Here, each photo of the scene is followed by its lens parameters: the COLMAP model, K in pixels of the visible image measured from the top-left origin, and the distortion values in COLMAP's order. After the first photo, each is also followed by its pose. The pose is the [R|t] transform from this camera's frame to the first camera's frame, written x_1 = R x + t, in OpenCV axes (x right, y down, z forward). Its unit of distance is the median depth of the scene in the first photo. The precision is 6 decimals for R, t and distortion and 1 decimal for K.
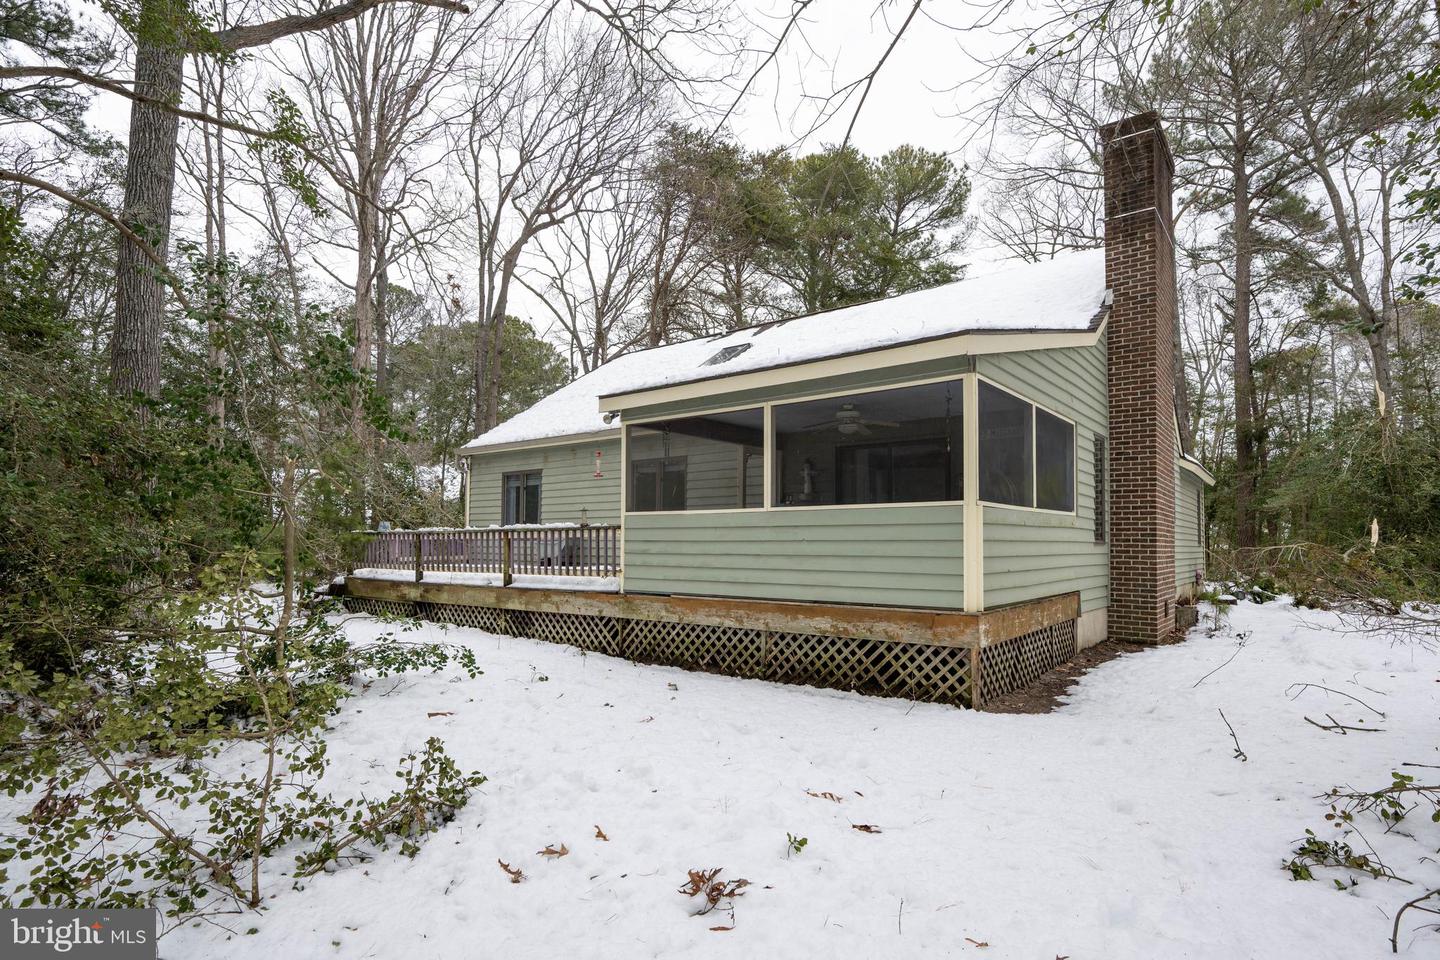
lens RADIAL K [[740.3, 0, 720.0], [0, 740.3, 480.0], [0, 0, 1]] dist [-0.000427, -0.000040]
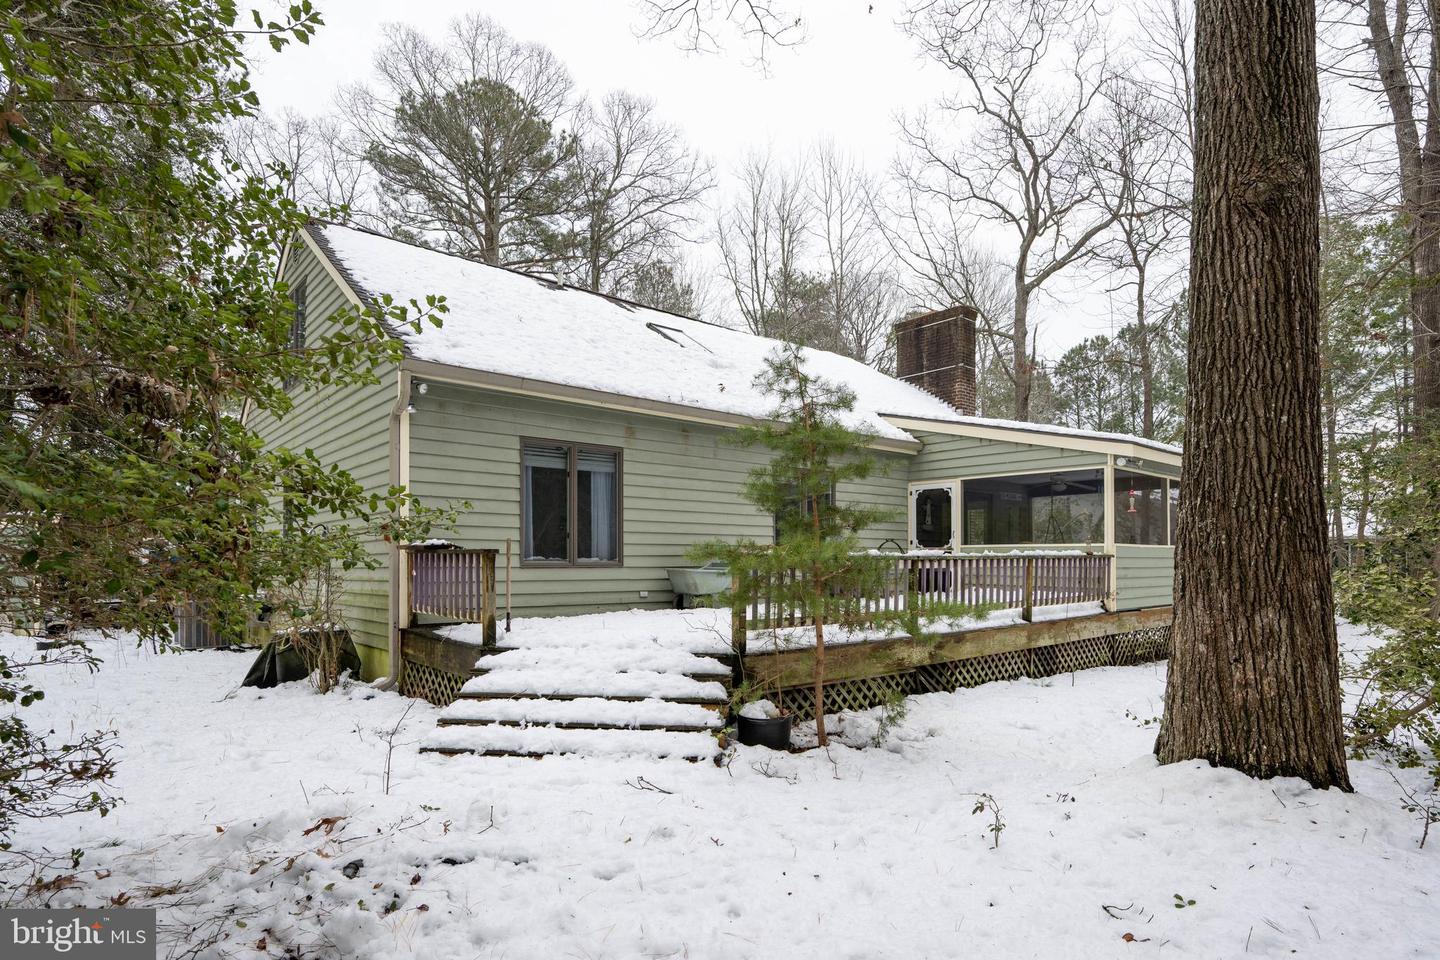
lens RADIAL K [[740.3, 0, 720.0], [0, 740.3, 480.0], [0, 0, 1]] dist [-0.000427, -0.000040]
pose [[0.164550, 0.113044, 0.979869, -1.159546], [-0.087841, 0.991143, -0.099594, 0.091128], [-0.982450, -0.069684, 0.173023, 1.154345]]
